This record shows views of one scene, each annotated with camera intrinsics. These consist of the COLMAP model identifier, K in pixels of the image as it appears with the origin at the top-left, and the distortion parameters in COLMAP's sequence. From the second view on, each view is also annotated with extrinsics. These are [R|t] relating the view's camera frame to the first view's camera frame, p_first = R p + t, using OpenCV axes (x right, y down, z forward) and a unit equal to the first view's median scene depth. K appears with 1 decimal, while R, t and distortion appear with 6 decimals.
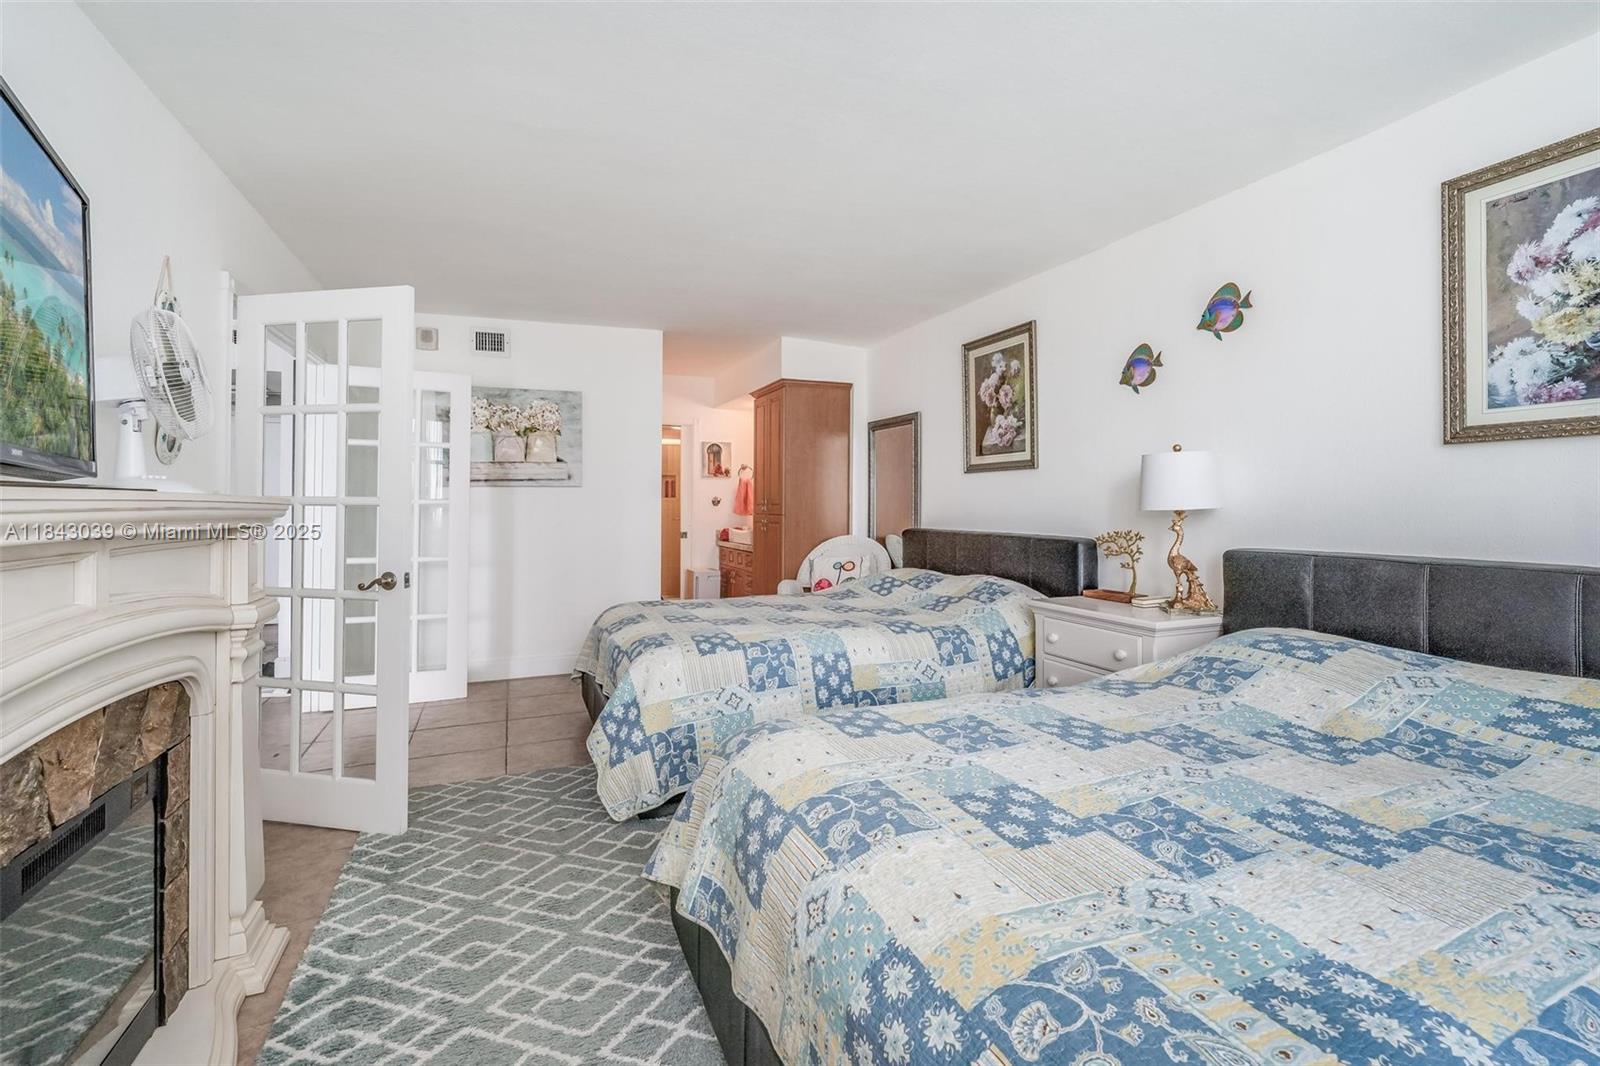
lens RADIAL K [[714.0, 0, 804.9], [0, 714.0, 508.6], [0, 0, 1]] dist [-0.000117, 0.000026]
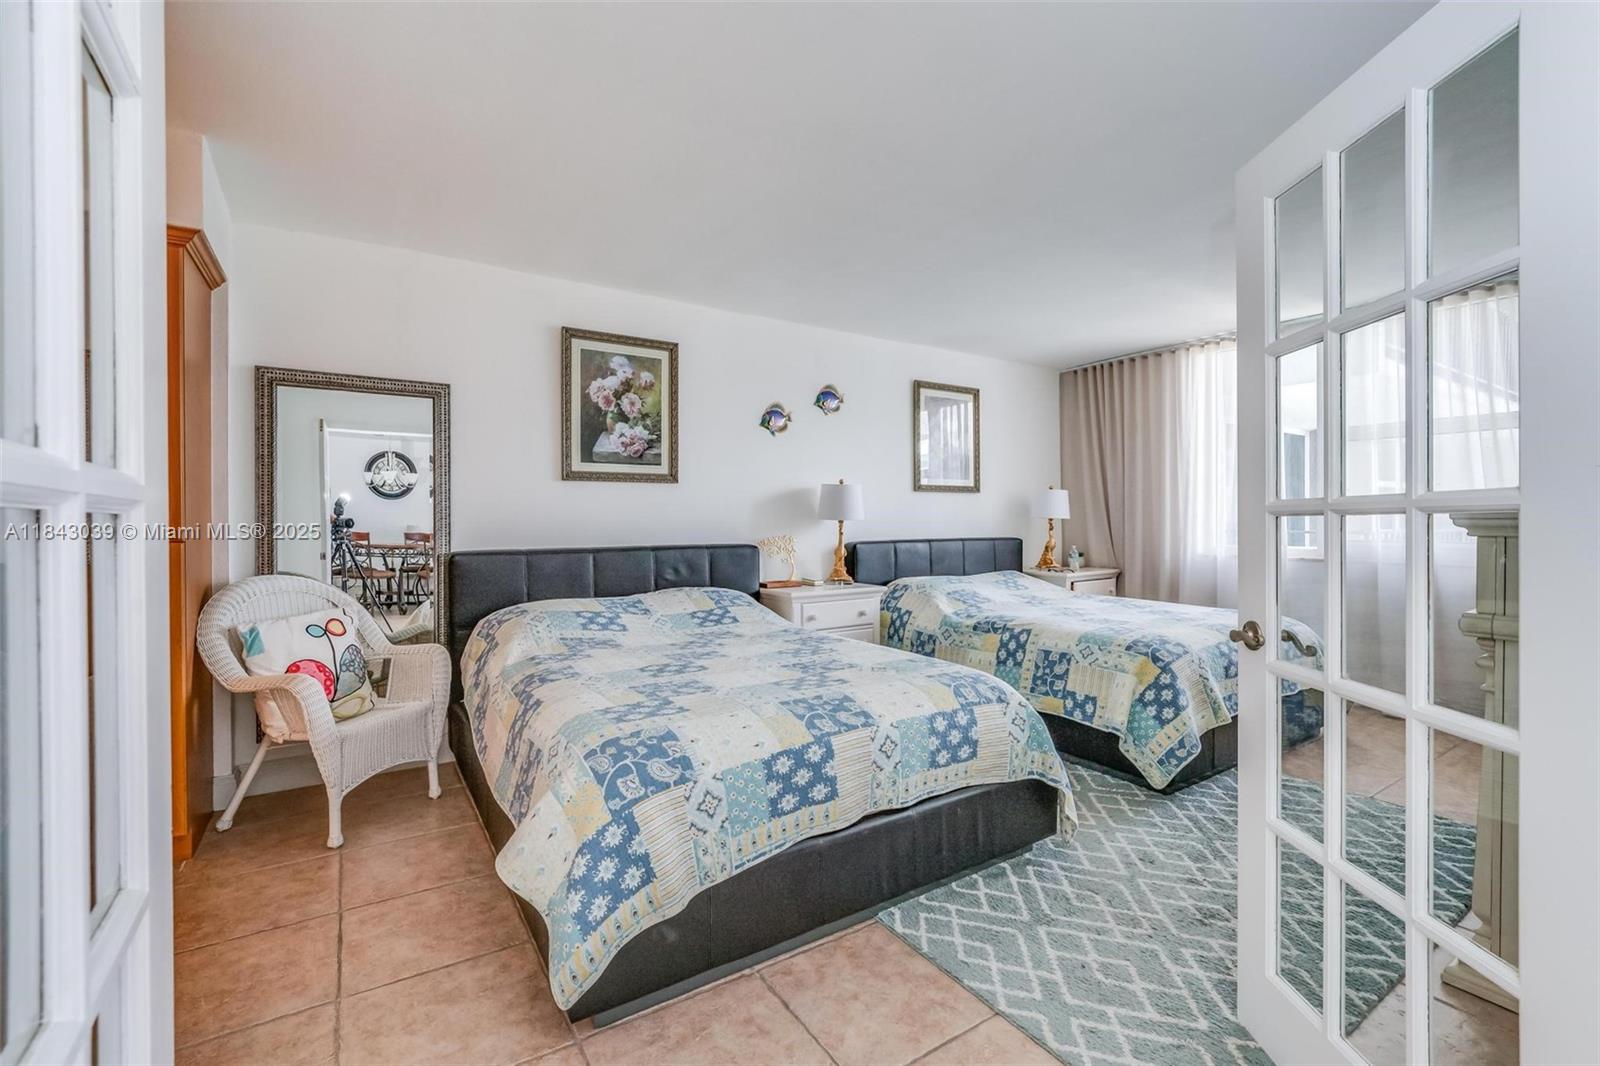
lens RADIAL K [[714.0, 0, 804.9], [0, 714.0, 508.6], [0, 0, 1]] dist [-0.000117, 0.000026]
pose [[-0.163850, -0.006722, 0.986462, -0.718139], [-0.008203, 0.999951, 0.005451, -0.024458], [-0.986451, -0.007199, -0.163898, 0.933847]]
